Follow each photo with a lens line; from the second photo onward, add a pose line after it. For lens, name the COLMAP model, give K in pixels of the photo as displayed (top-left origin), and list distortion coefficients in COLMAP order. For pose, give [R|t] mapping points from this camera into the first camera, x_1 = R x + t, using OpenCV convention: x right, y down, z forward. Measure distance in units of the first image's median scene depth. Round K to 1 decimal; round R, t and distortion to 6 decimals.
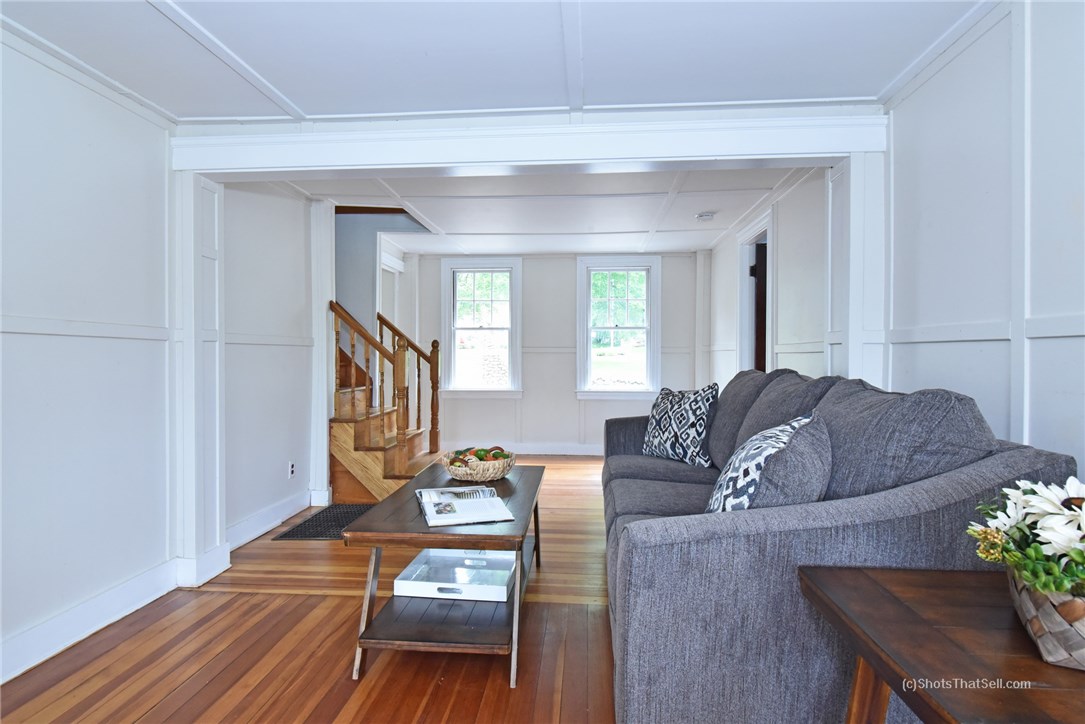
lens RADIAL K [[584.0, 0, 542.5], [0, 584.0, 357.1], [0, 0, 1]] dist [-0.000694, -0.001513]
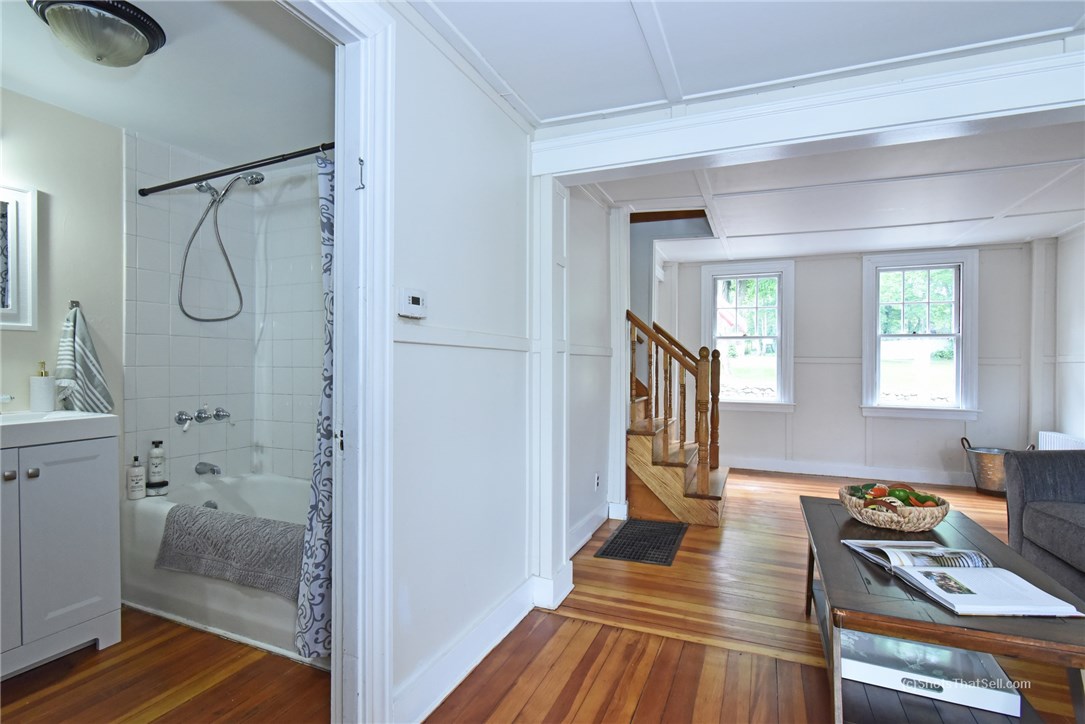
lens RADIAL K [[533.8, 0, 542.0], [0, 533.8, 364.3], [0, 0, 1]] dist [-0.003454, -0.001942]
pose [[0.950658, 0.007221, -0.310156, -0.223643], [-0.007222, 0.999973, 0.001145, -0.005523], [0.310156, 0.001151, 0.950685, 0.106665]]
